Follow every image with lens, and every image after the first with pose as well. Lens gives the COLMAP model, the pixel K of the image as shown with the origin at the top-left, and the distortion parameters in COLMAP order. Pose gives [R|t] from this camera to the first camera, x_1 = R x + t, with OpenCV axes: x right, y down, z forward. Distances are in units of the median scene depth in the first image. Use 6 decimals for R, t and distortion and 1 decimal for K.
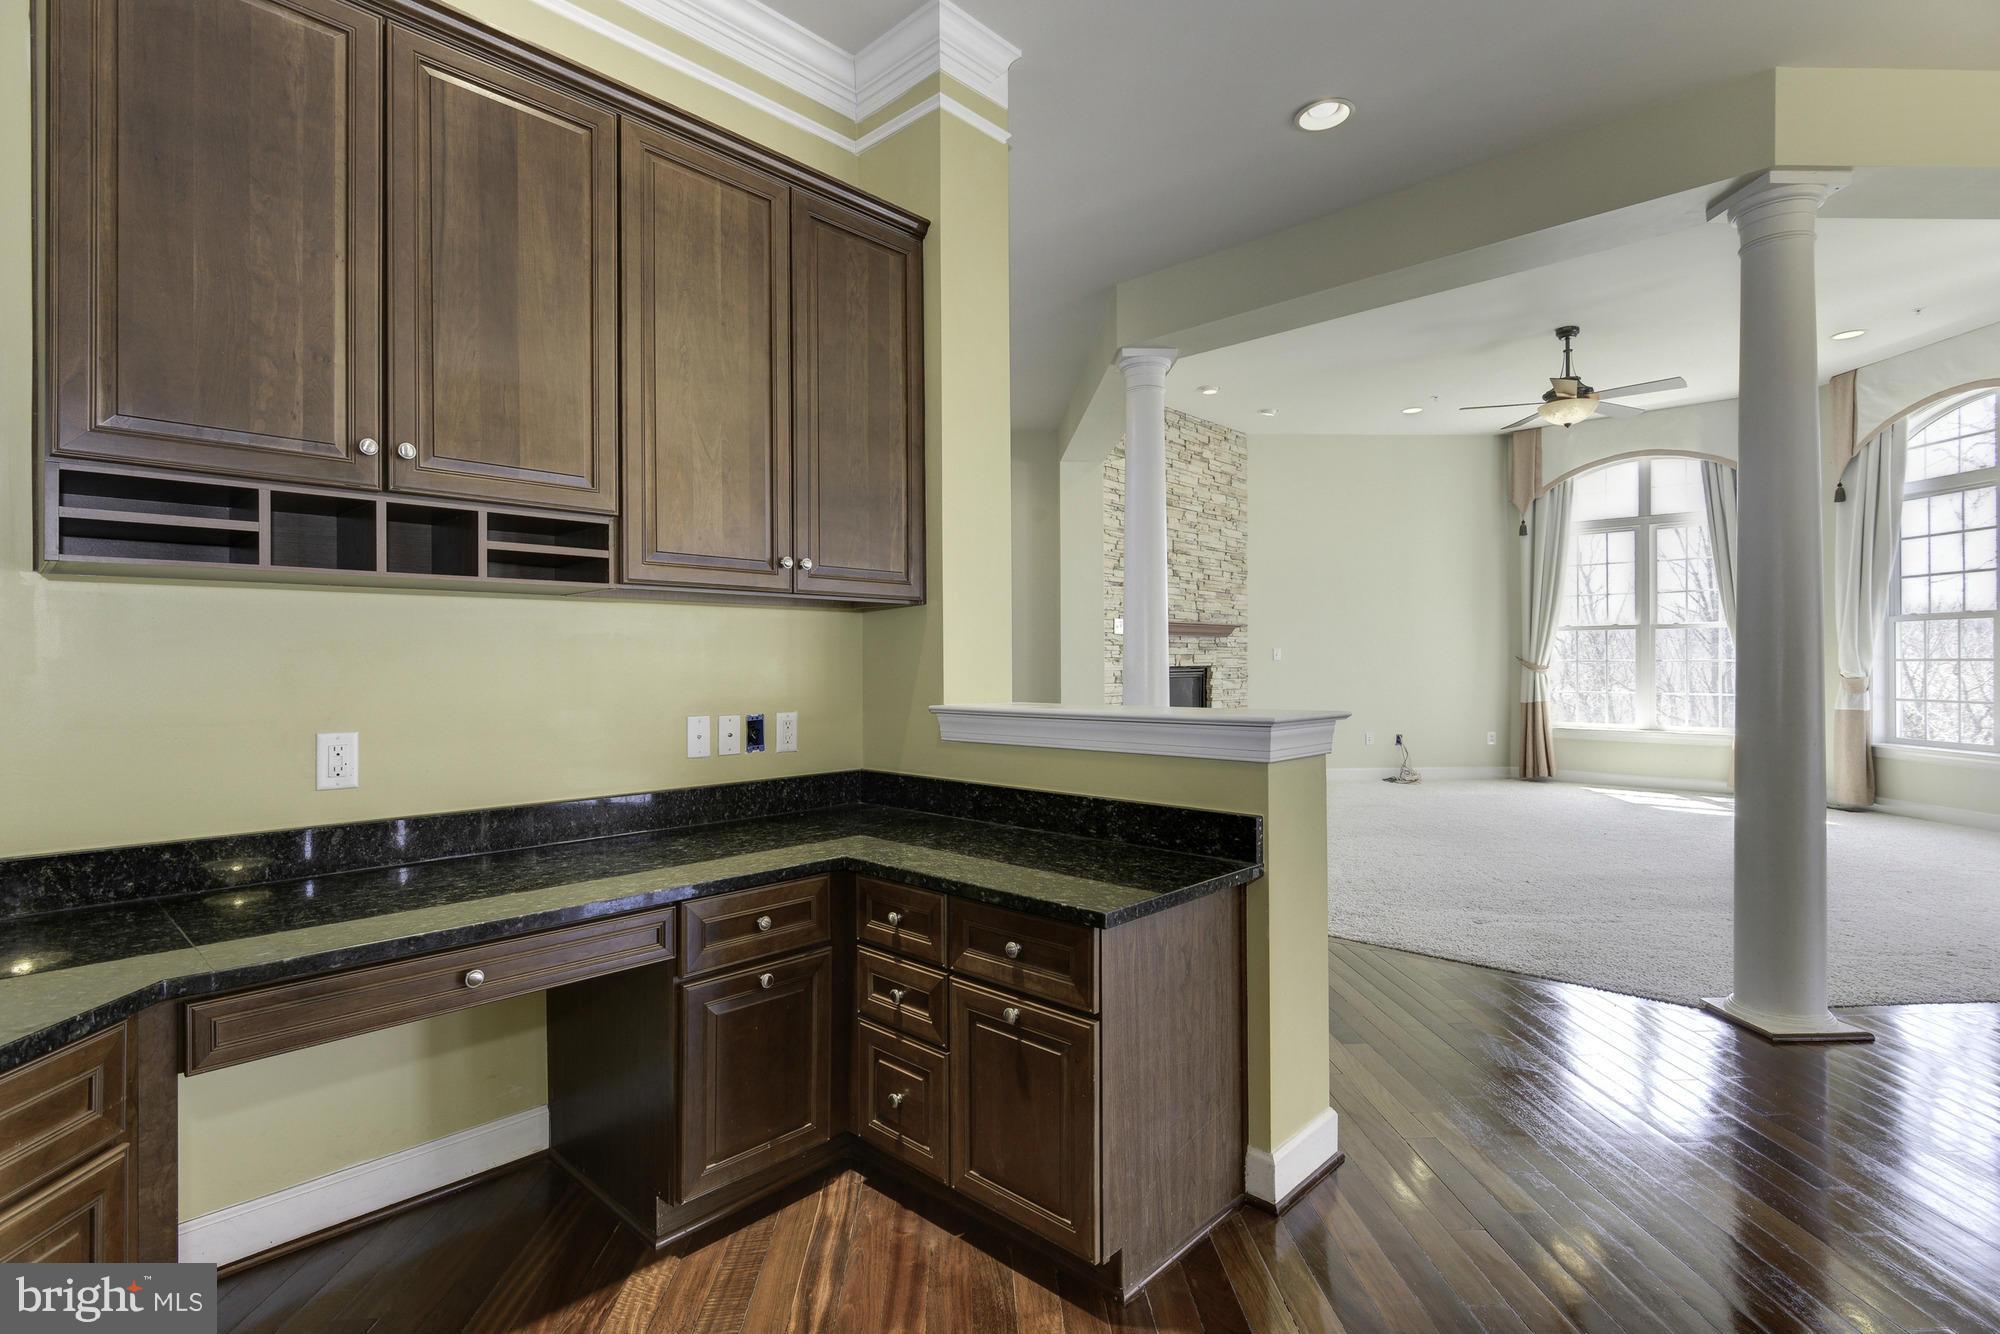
lens RADIAL K [[966.8, 0, 998.1], [0, 966.8, 664.2], [0, 0, 1]] dist [-0.001567, -0.000590]
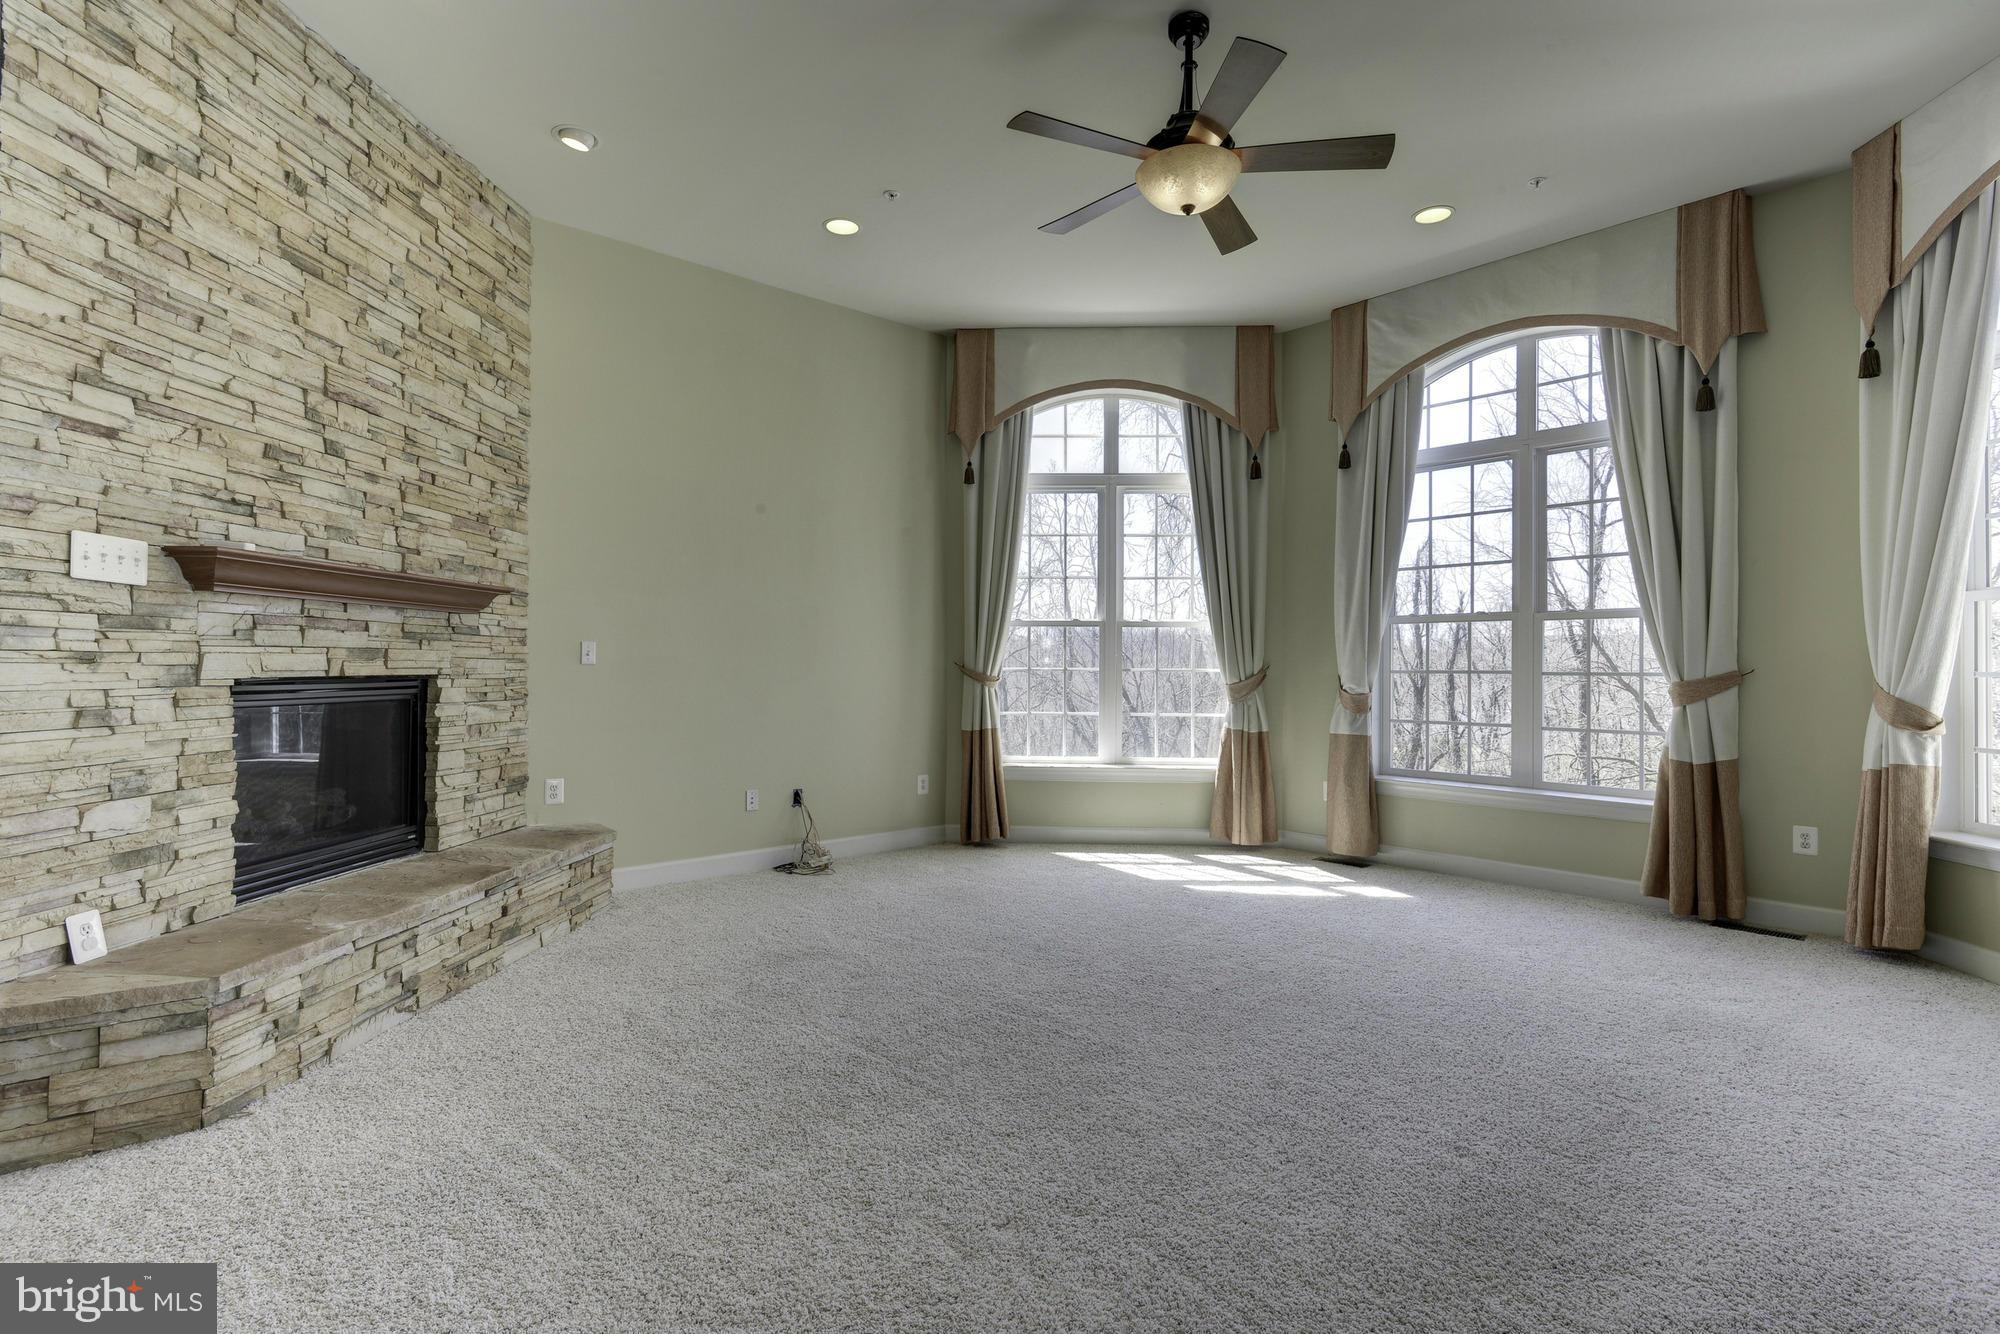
lens RADIAL K [[966.8, 0, 998.1], [0, 966.8, 664.2], [0, 0, 1]] dist [-0.001567, -0.000590]
pose [[0.775582, 0.010835, 0.631154, 0.138196], [-0.006874, 0.999938, -0.008720, -0.001184], [-0.631209, 0.002424, 0.775609, 0.481975]]
